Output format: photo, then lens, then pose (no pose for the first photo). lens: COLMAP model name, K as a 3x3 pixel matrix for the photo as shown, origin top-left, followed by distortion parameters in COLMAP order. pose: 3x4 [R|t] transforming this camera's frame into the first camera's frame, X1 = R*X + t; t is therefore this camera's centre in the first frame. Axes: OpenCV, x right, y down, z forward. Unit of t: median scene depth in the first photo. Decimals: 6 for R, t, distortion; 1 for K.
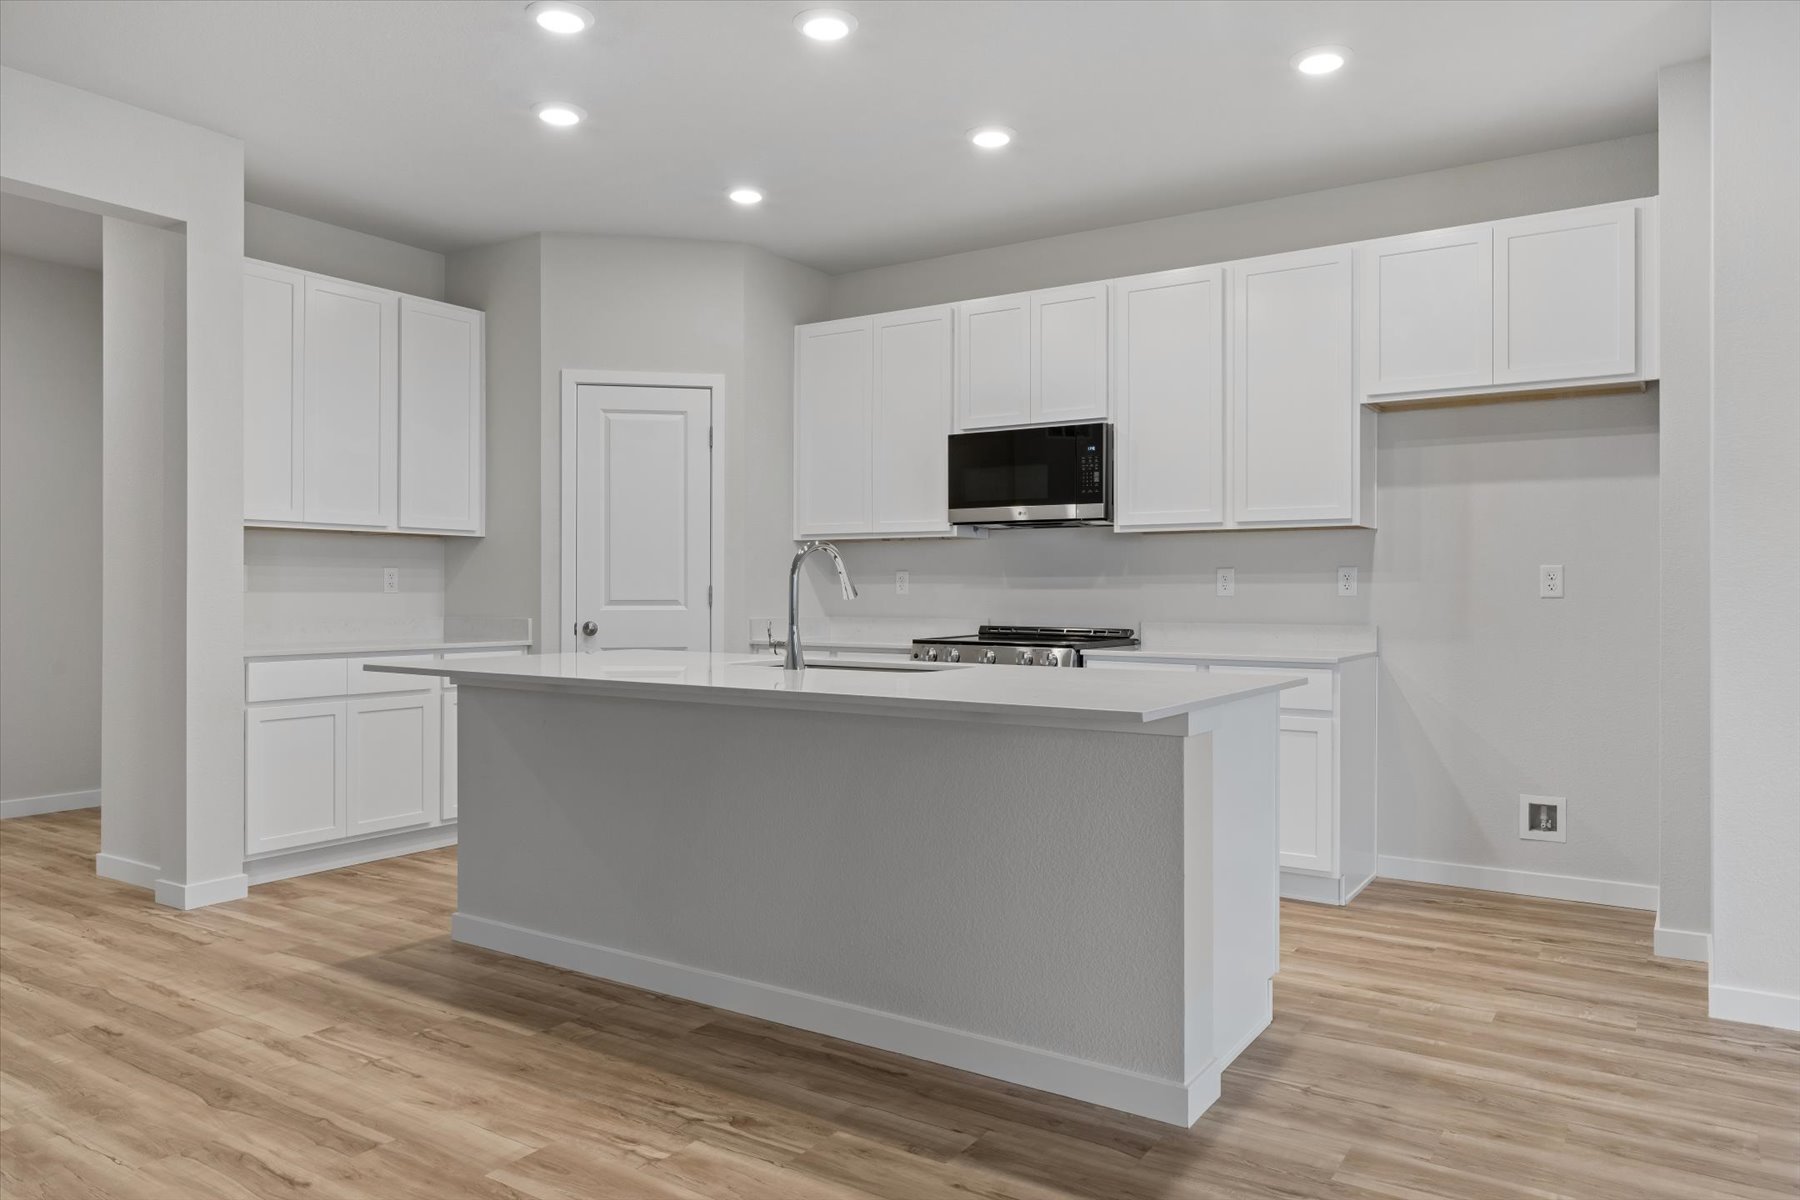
lens RADIAL K [[1209.1, 0, 900.6], [0, 1209.1, 585.1], [0, 0, 1]] dist [-0.004355, -0.000591]
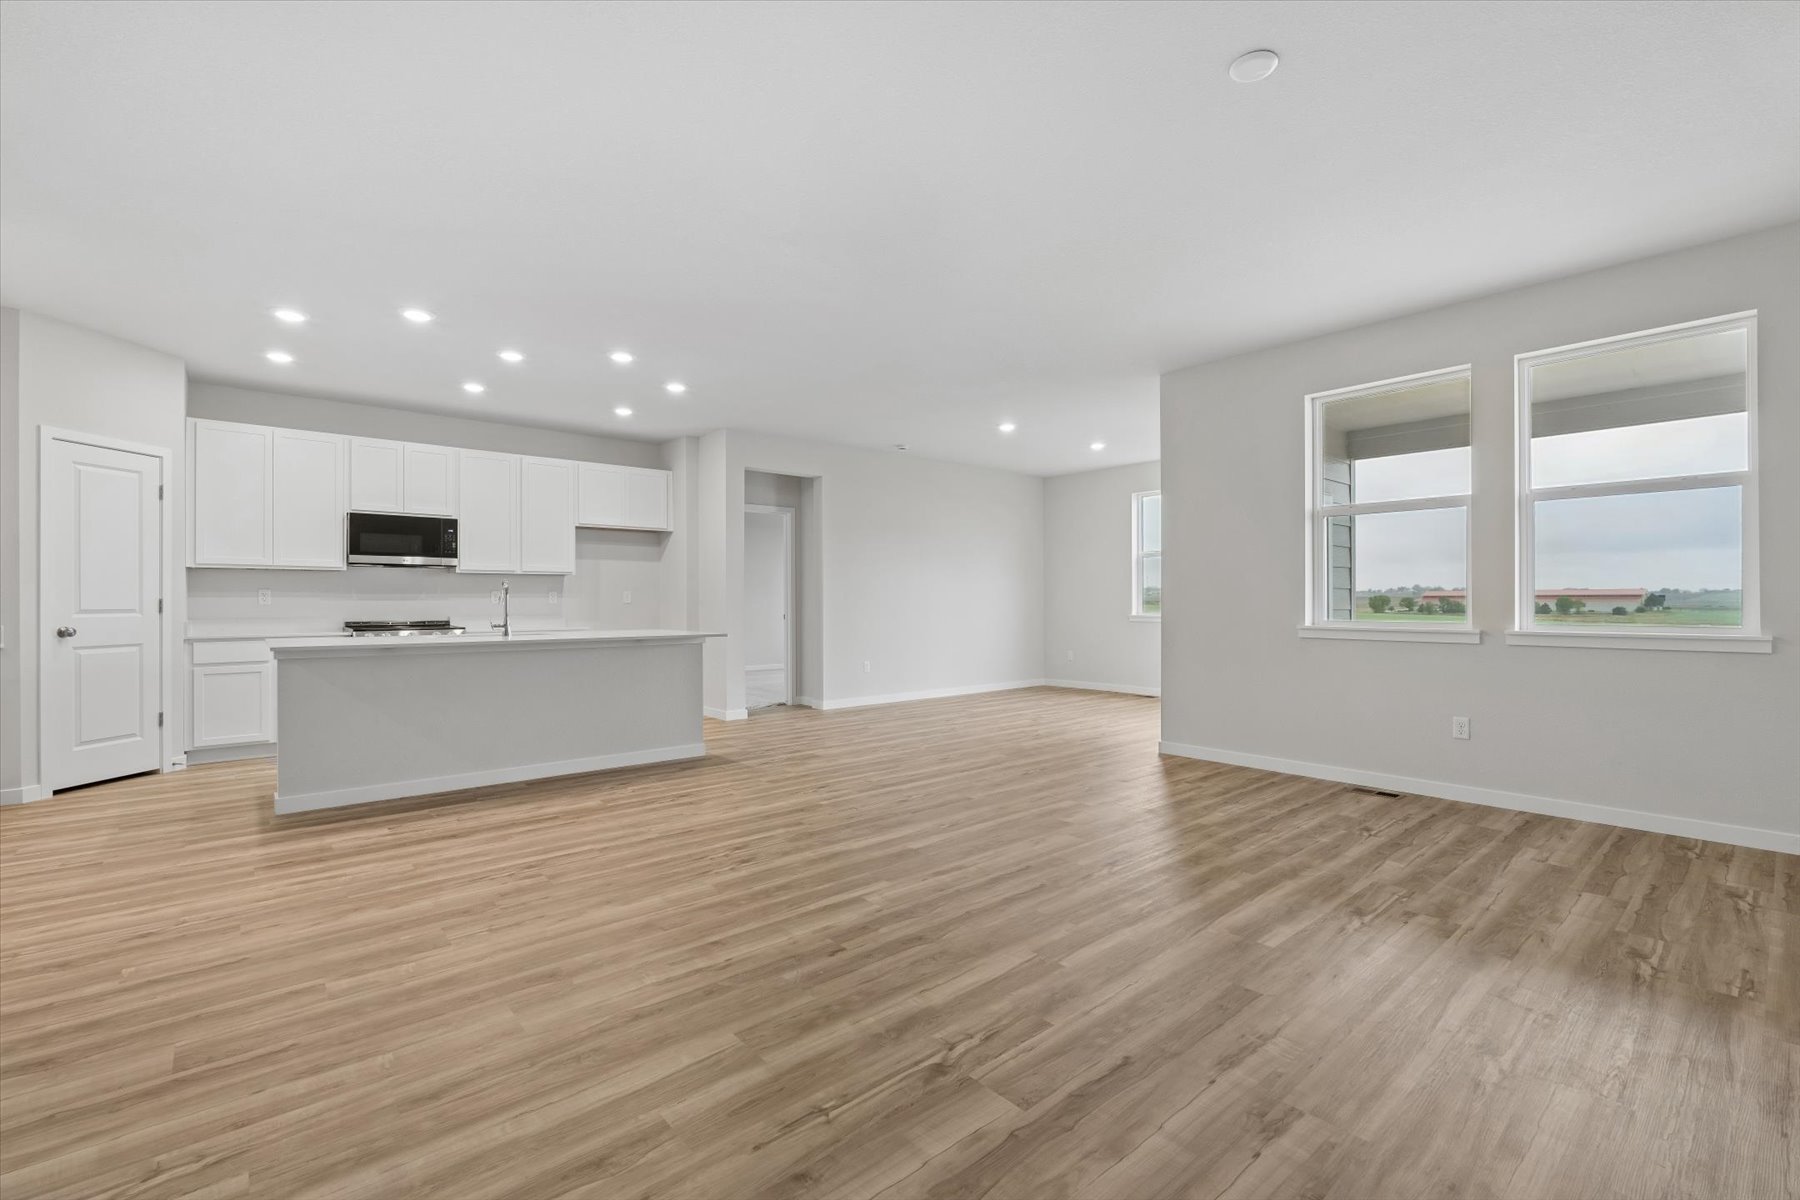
lens RADIAL K [[786.1, 0, 899.7], [0, 786.1, 601.7], [0, 0, 1]] dist [-0.001575, -0.001050]
pose [[0.274600, -0.002044, 0.961556, -1.223432], [-0.002288, 0.999994, 0.002779, -0.000312], [-0.961556, -0.002964, 0.274593, -0.109359]]
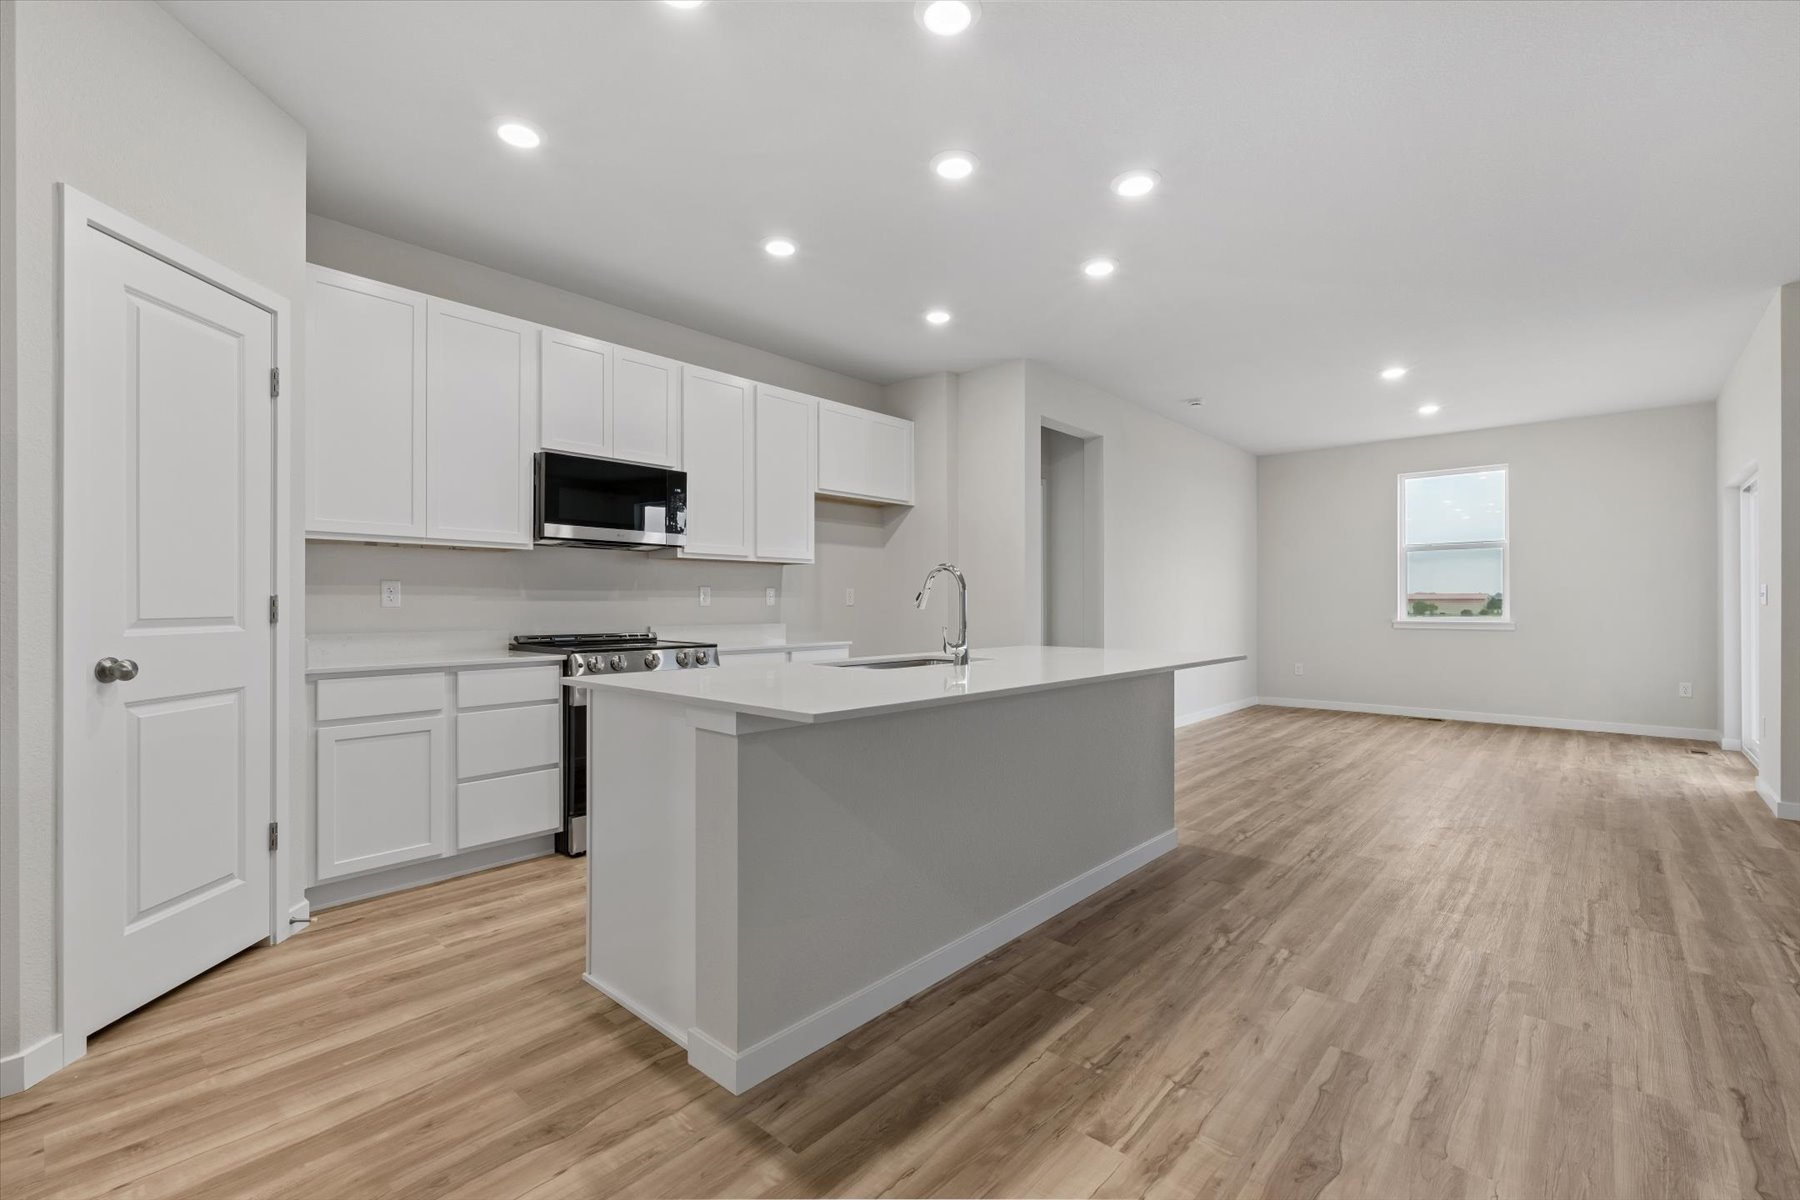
lens RADIAL K [[786.1, 0, 903.3], [0, 786.1, 603.5], [0, 0, 1]] dist [-0.001575, -0.001050]
pose [[0.143200, -0.000795, 0.989693, -0.853005], [-0.004001, 0.999991, 0.001382, 0.004972], [-0.989686, -0.004158, 0.143196, 0.882360]]
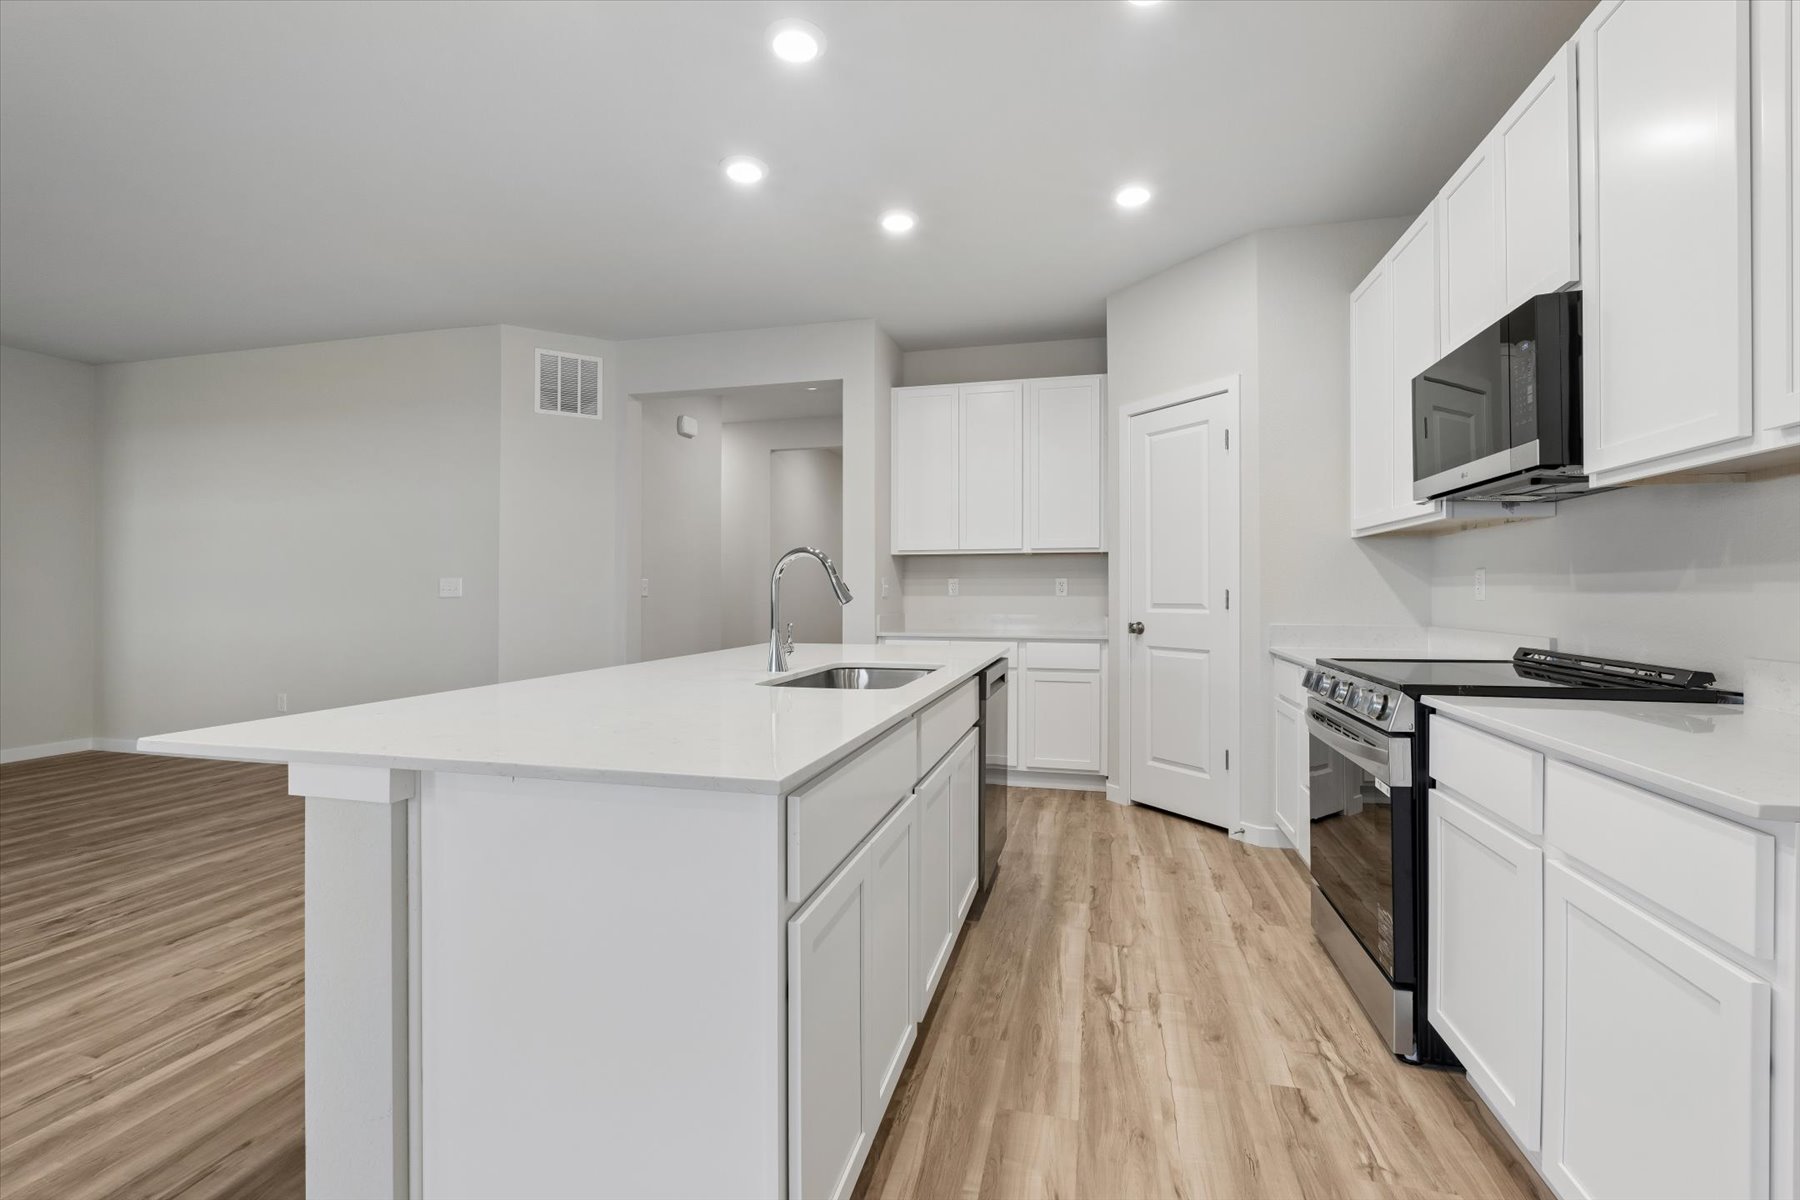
lens RADIAL K [[786.1, 0, 896.5], [0, 786.1, 586.6], [0, 0, 1]] dist [-0.001575, -0.001050]
pose [[0.327474, -0.009579, -0.944811, 0.558499], [0.006022, 0.999949, -0.008051, 0.002212], [0.944841, -0.003054, 0.327516, 0.816845]]
